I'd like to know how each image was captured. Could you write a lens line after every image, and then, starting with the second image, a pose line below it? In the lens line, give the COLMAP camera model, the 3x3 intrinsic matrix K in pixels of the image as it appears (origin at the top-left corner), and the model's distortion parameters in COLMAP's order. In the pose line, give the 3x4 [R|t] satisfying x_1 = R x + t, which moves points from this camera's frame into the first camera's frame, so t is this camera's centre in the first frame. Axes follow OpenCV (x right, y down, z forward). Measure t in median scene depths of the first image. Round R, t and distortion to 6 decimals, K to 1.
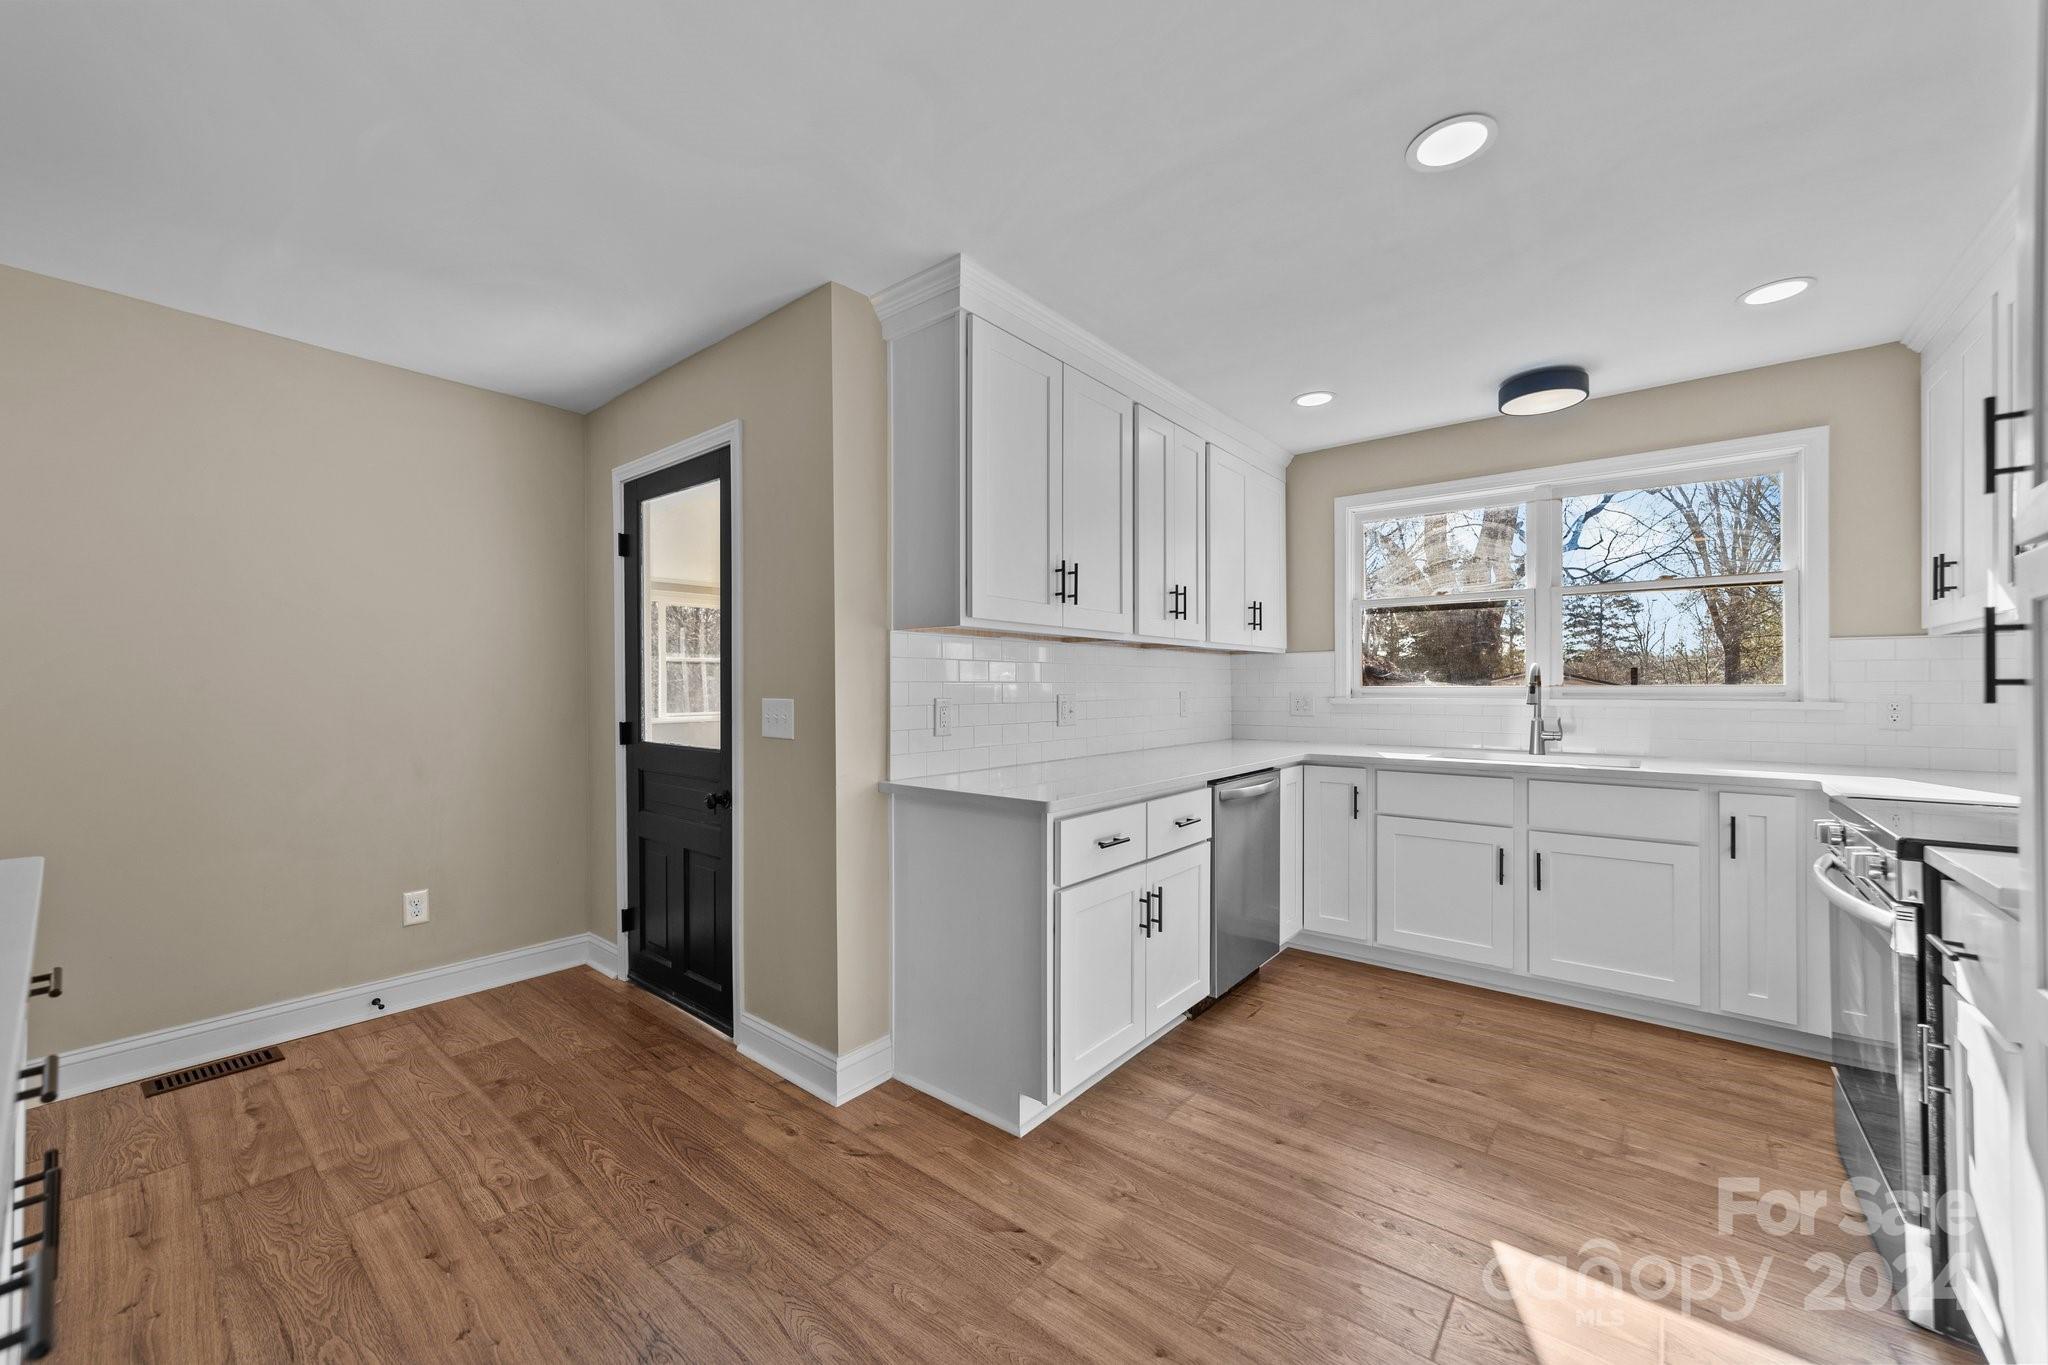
lens RADIAL K [[785.5, 0, 1029.8], [0, 785.5, 689.8], [0, 0, 1]] dist [-0.011400, 0.002131]
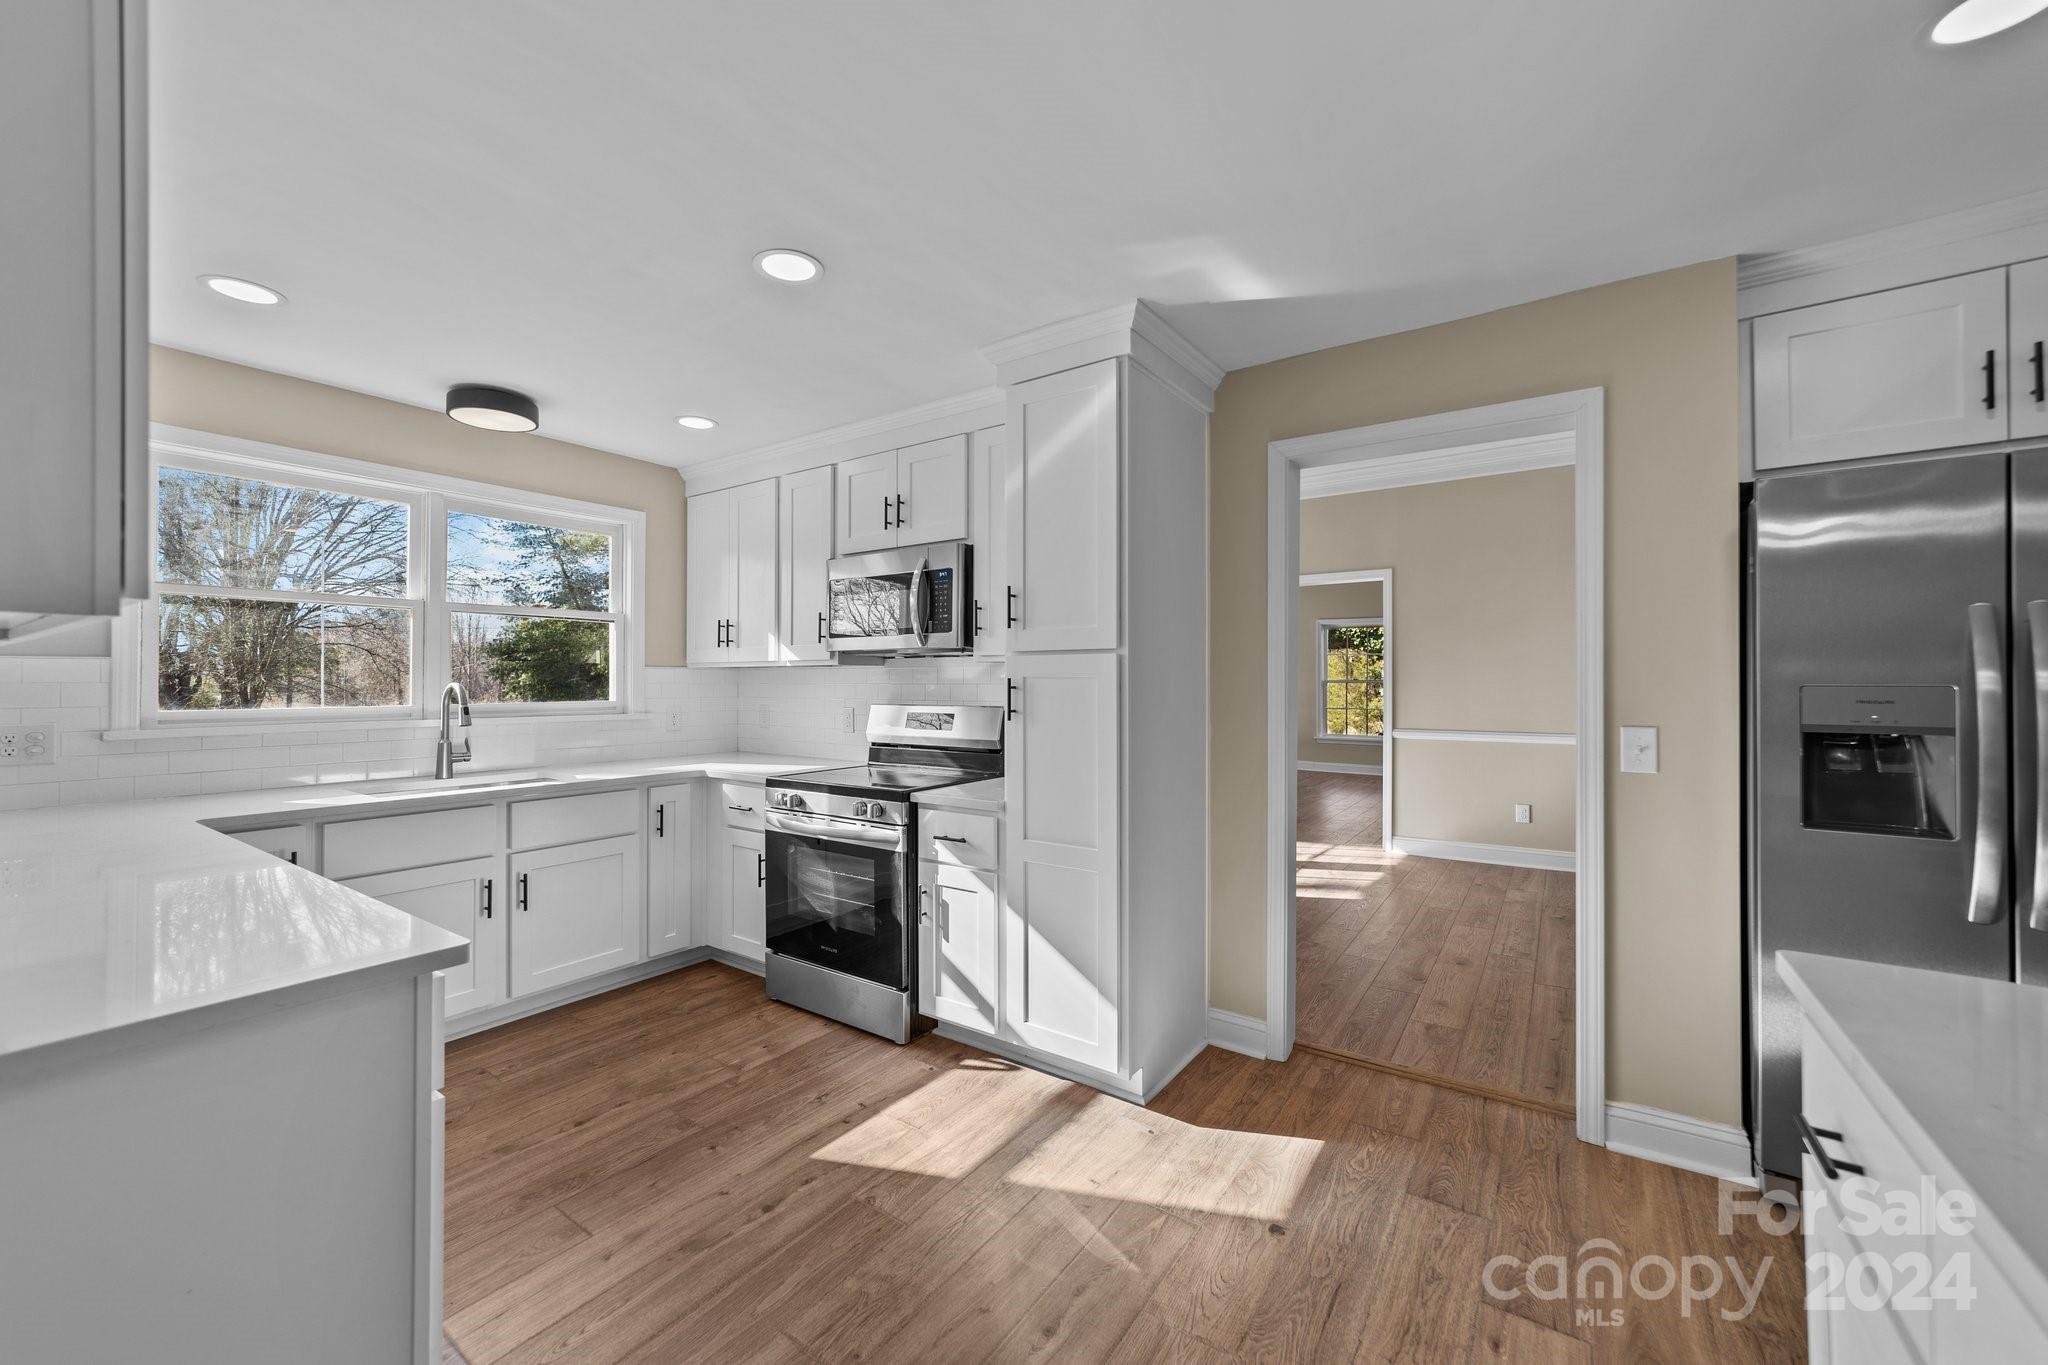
lens RADIAL K [[785.5, 0, 1027.9], [0, 785.5, 675.9], [0, 0, 1]] dist [-0.011400, 0.002131]
pose [[-0.084455, 0.011327, 0.996363, -0.477876], [0.003443, 0.999933, -0.011076, -0.038511], [-0.996421, 0.002495, -0.084488, 0.507195]]
